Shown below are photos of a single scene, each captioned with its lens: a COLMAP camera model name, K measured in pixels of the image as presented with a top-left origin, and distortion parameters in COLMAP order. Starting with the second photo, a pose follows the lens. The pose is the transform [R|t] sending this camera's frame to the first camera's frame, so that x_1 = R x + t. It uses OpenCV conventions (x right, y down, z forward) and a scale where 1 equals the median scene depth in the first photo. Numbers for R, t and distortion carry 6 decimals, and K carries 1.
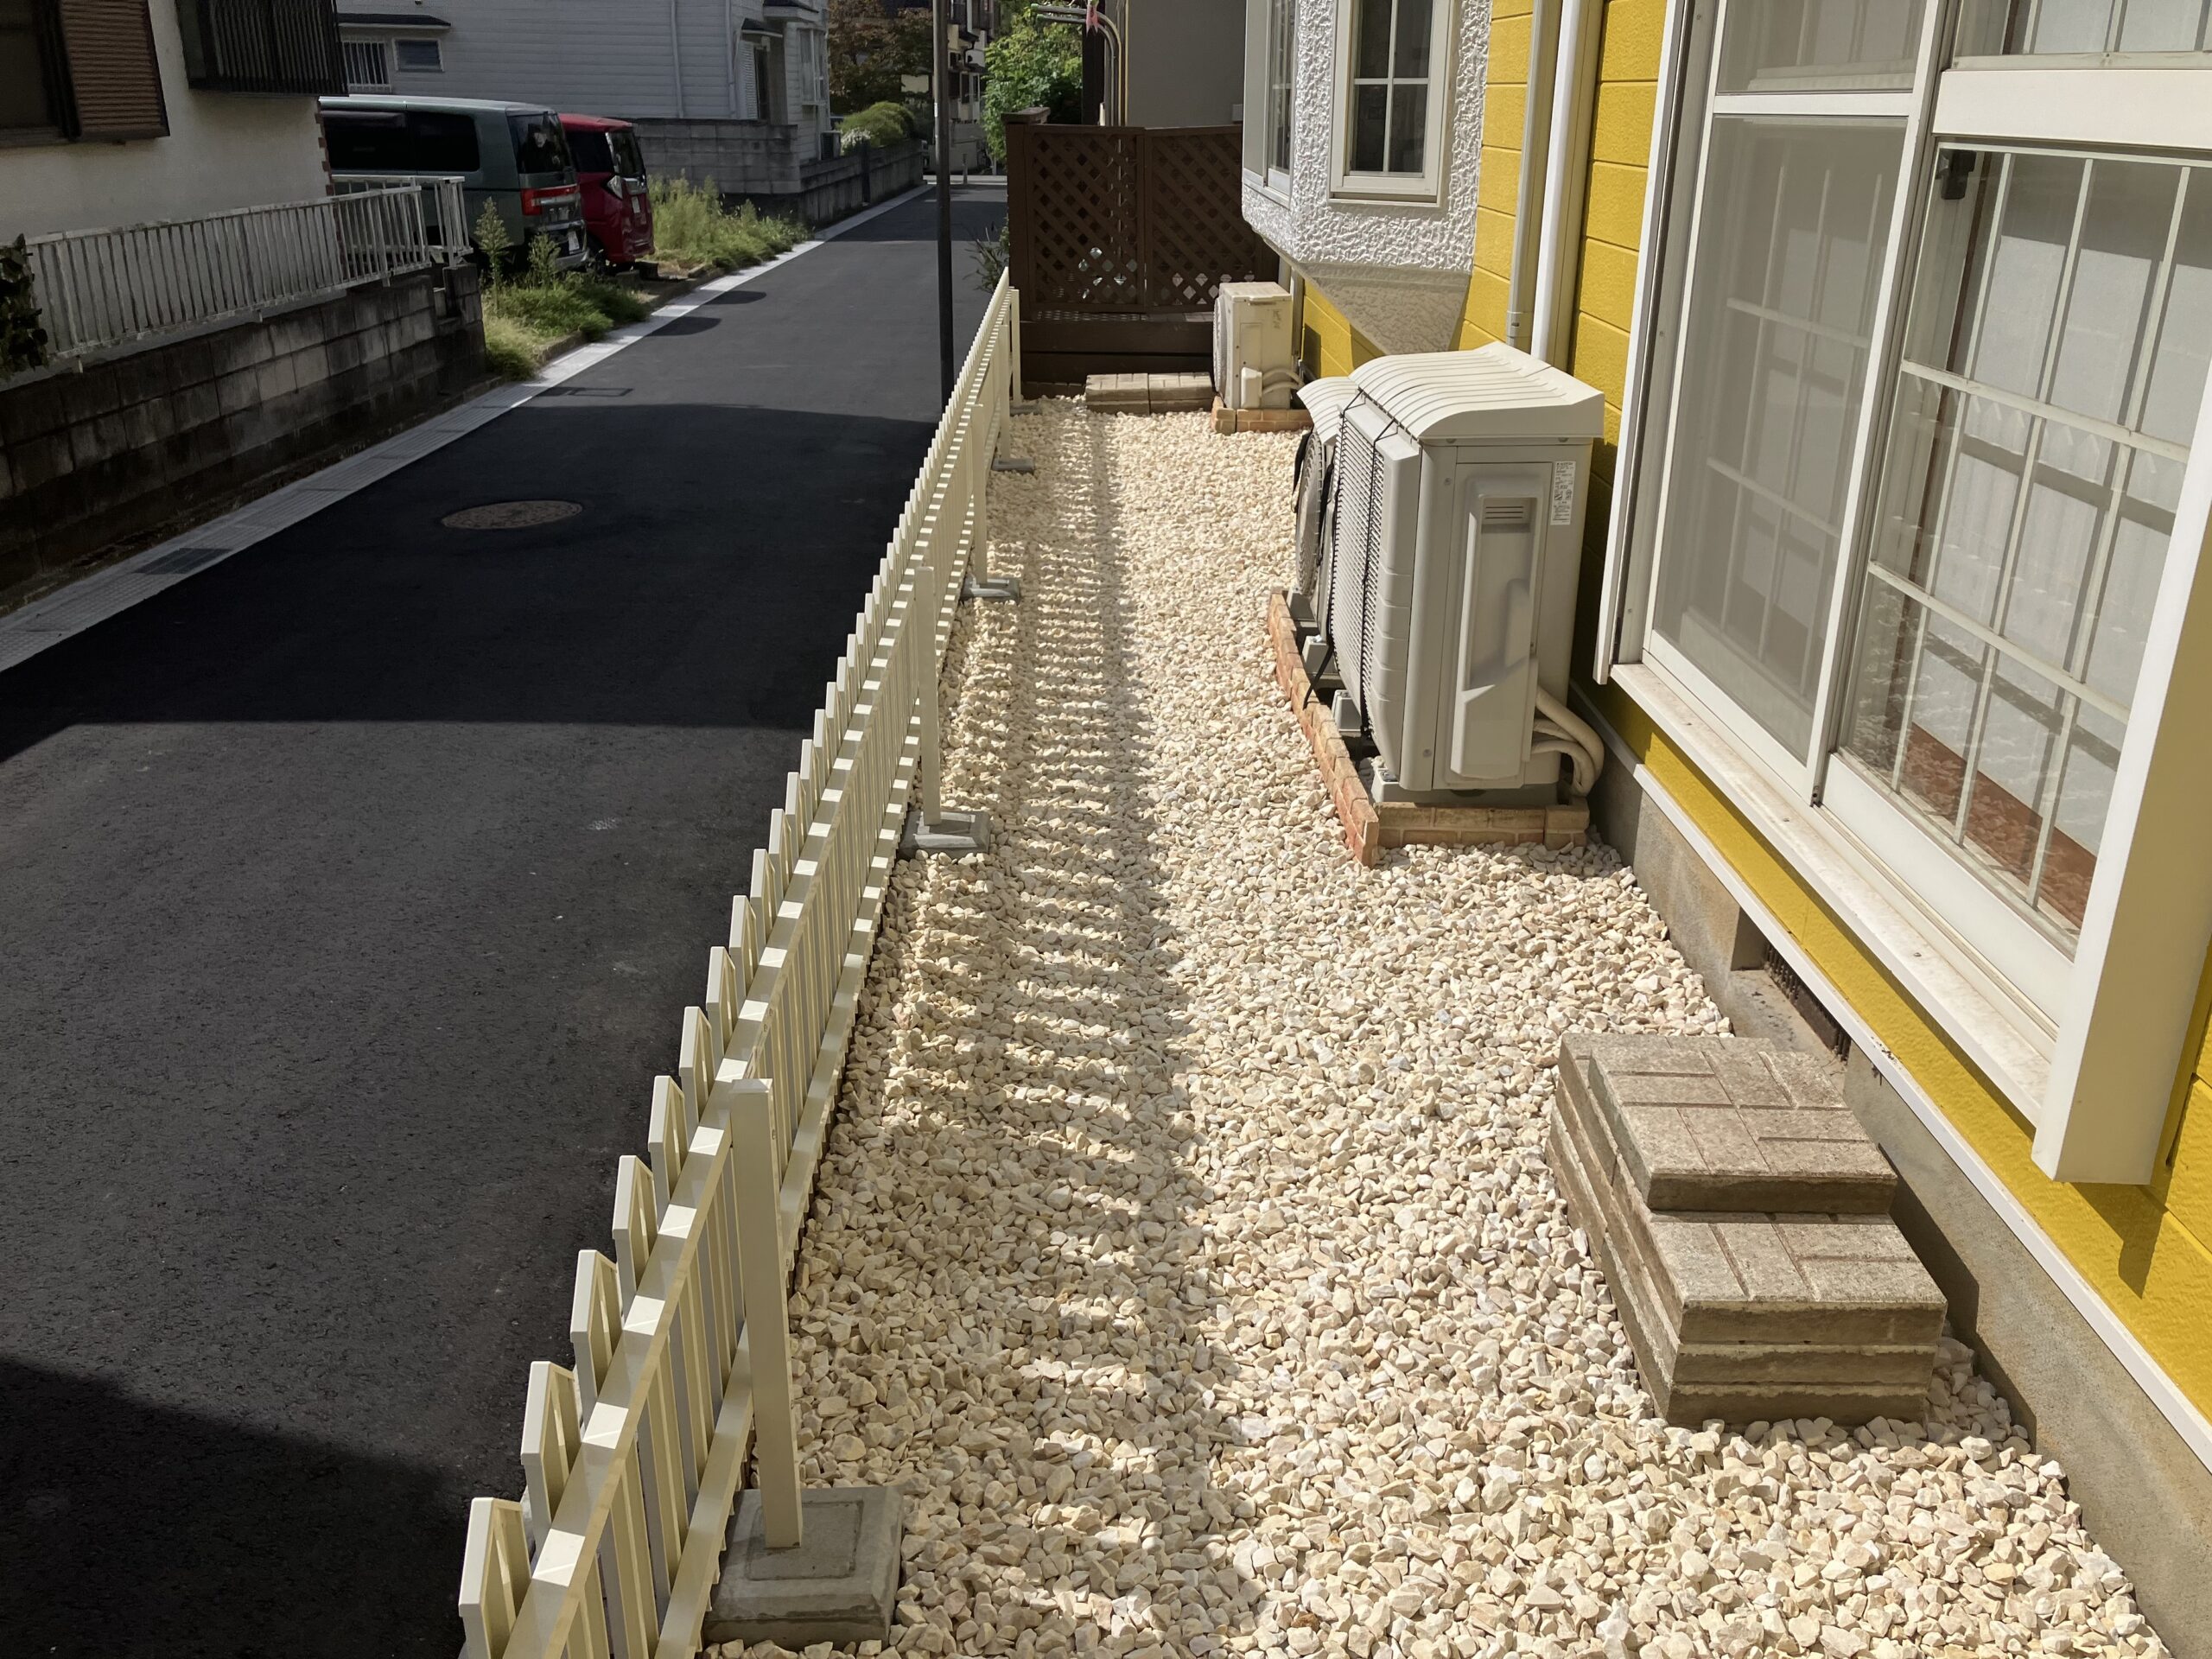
lens RADIAL K [[1821.3, 0, 1105.9], [0, 1821.3, 843.8], [0, 0, 1]] dist [0.017355, -0.012426]
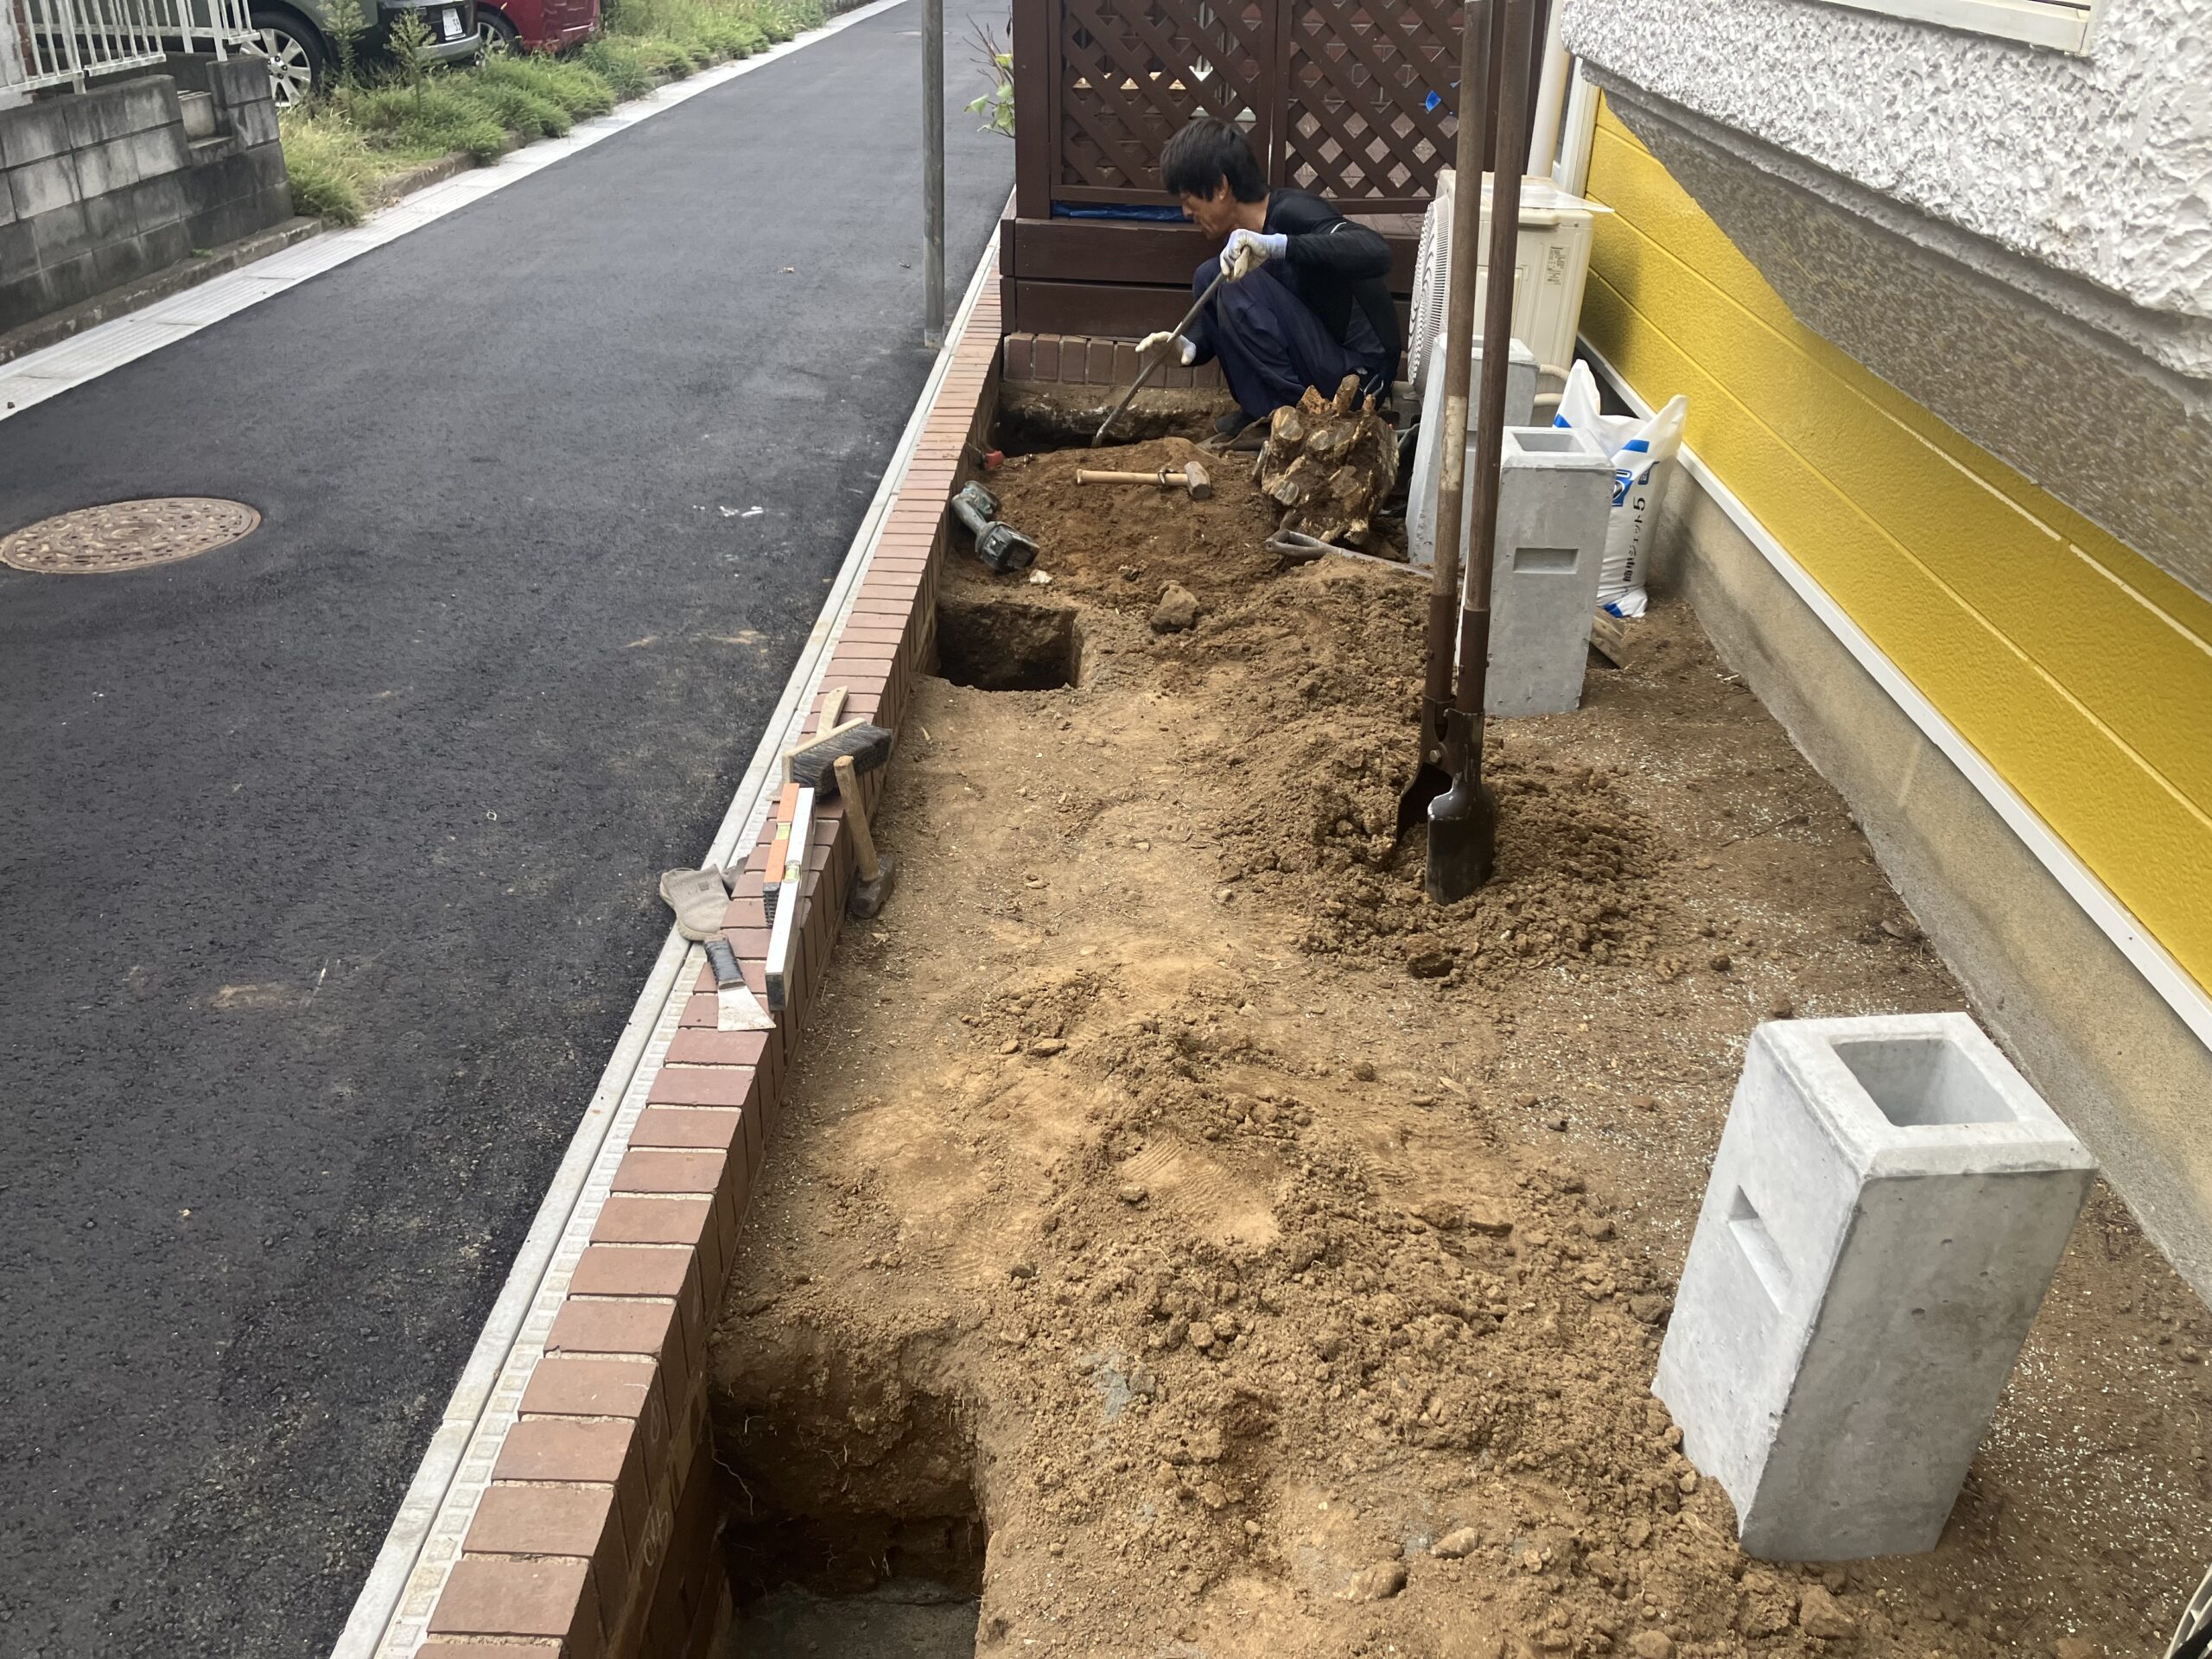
lens RADIAL K [[1821.3, 0, 1107.4], [0, 1821.3, 820.4], [0, 0, 1]] dist [0.017355, -0.012426]
pose [[0.998820, 0.040927, -0.026133, -0.002385], [-0.038387, 0.995088, 0.091248, -0.119749], [0.029739, -0.090137, 0.995485, 0.336999]]
